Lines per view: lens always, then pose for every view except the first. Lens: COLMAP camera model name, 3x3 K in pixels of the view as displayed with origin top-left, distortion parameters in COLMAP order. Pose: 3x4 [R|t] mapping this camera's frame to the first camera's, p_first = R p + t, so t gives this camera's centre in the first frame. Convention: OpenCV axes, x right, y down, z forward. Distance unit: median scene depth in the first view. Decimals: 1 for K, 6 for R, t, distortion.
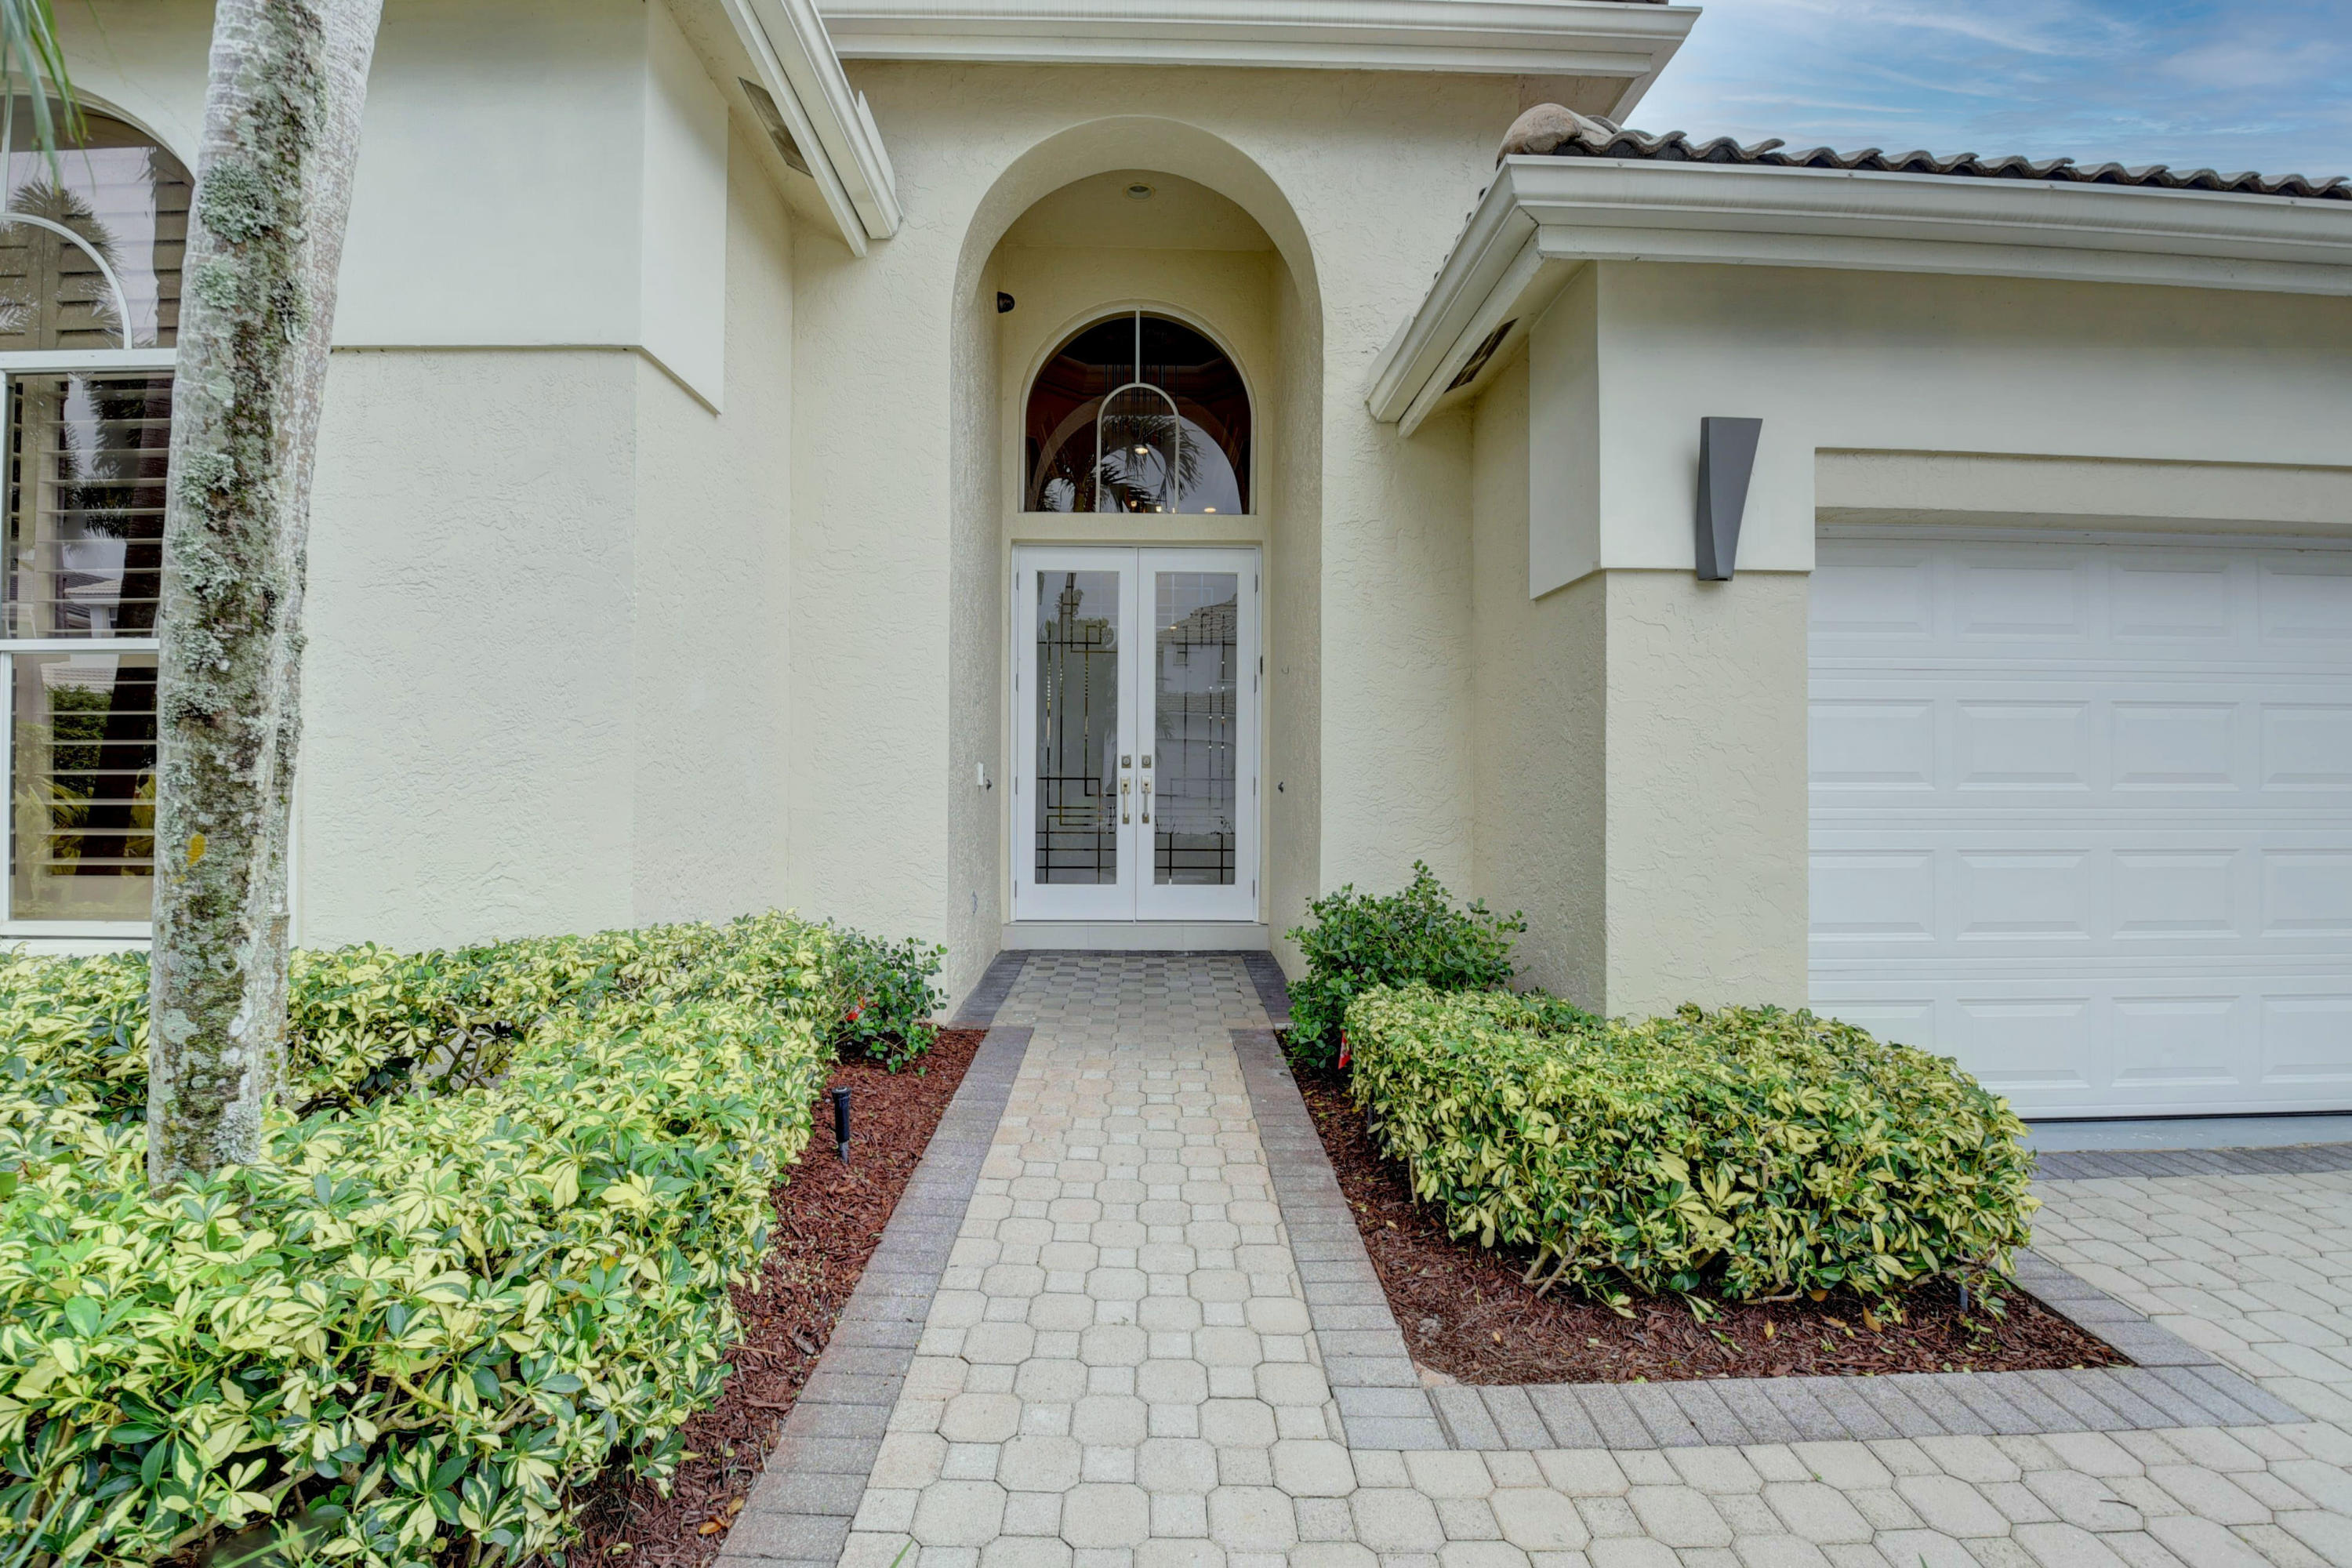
lens RADIAL K [[1030.5, 0, 1166.4], [0, 1030.5, 762.0], [0, 0, 1]] dist [0.005867, -0.019225]
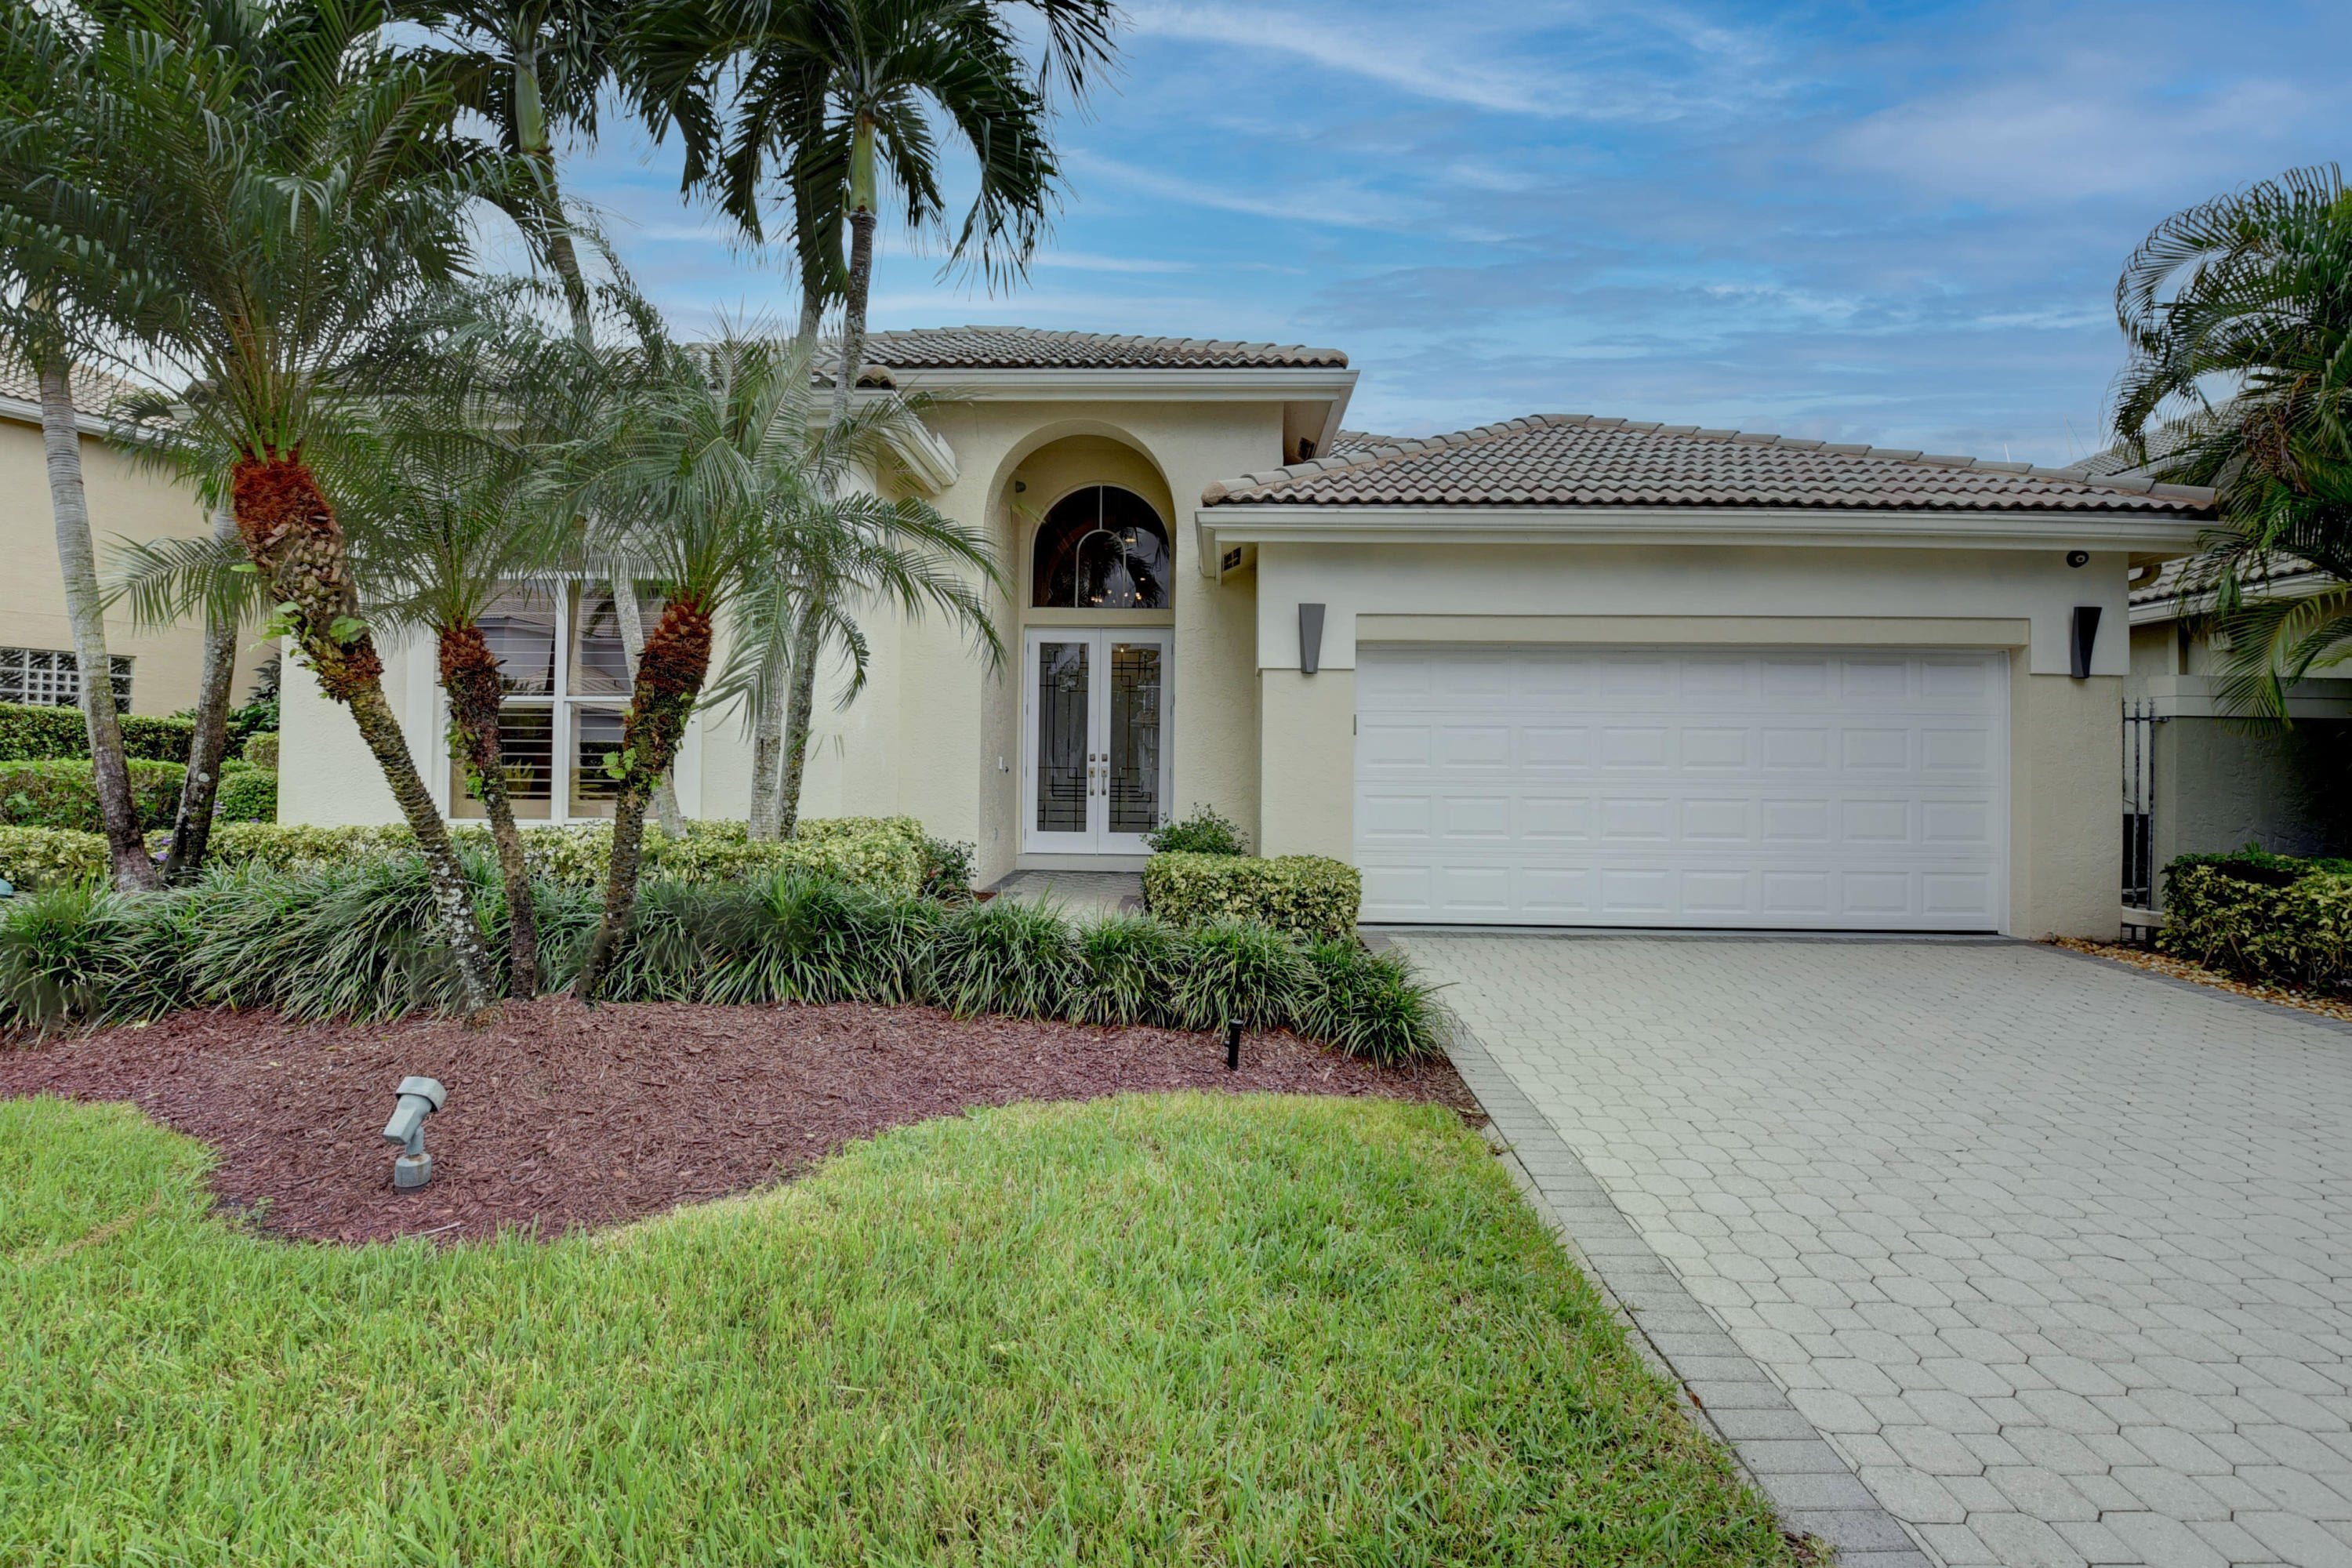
lens RADIAL K [[1030.5, 0, 1166.4], [0, 1030.5, 762.0], [0, 0, 1]] dist [0.005867, -0.019225]
pose [[0.998227, 0.006234, -0.059202, 0.212232], [-0.006741, 0.999942, -0.008380, 0.023746], [0.059146, 0.008764, 0.998211, -0.764881]]
